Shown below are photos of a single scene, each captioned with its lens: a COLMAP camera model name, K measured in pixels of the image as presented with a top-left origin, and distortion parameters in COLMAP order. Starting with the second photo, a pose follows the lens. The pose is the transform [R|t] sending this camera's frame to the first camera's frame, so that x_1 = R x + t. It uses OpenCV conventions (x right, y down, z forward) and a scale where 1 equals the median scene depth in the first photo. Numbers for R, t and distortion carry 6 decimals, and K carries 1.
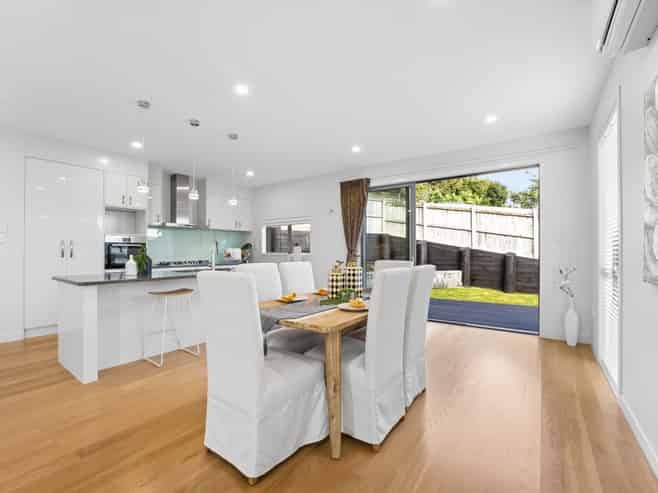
lens RADIAL K [[298.5, 0, 326.6], [0, 298.5, 248.7], [0, 0, 1]] dist [-0.027433, -0.000310]
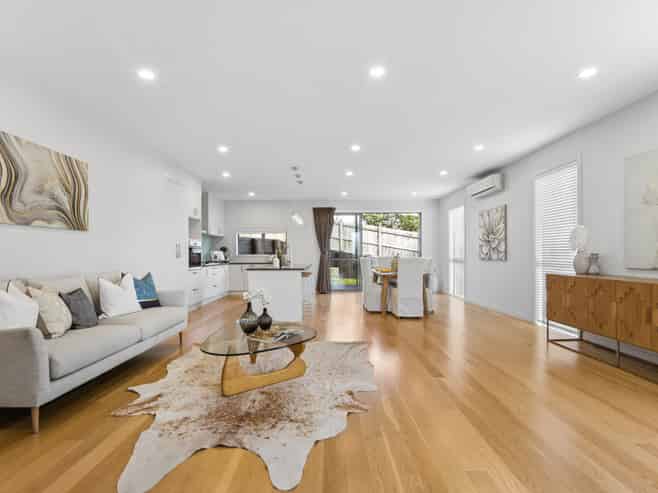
lens RADIAL K [[321.6, 0, 325.9], [0, 321.6, 253.0], [0, 0, 1]] dist [-0.016698, 0.001341]
pose [[0.808434, -0.000218, 0.588587, -0.797850], [-0.001123, 0.999998, 0.001913, 0.003695], [-0.588586, -0.002207, 0.808432, -0.328289]]
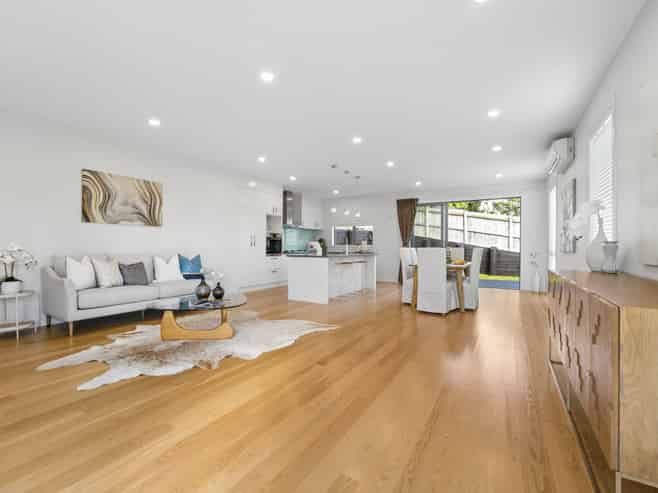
lens RADIAL K [[298.5, 0, 326.0], [0, 298.5, 245.5], [0, 0, 1]] dist [-0.027433, -0.000310]
pose [[0.996569, 0.007649, 0.082411, -0.415541], [-0.007991, 0.999961, 0.003814, 0.012086], [-0.082378, -0.004460, 0.996591, -0.479127]]
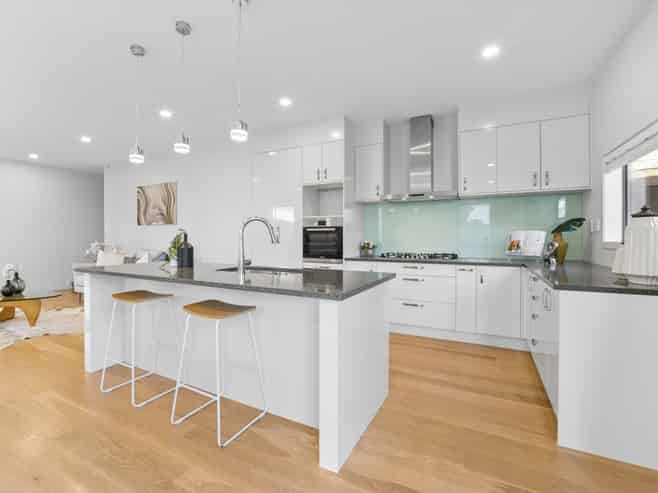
lens RADIAL K [[298.5, 0, 328.9], [0, 298.5, 244.4], [0, 0, 1]] dist [-0.027433, -0.000310]
pose [[0.171423, 0.014955, -0.985084, 0.111473], [0.004599, 0.999862, 0.015979, 0.012906], [0.985187, -0.007270, 0.171331, 0.678385]]
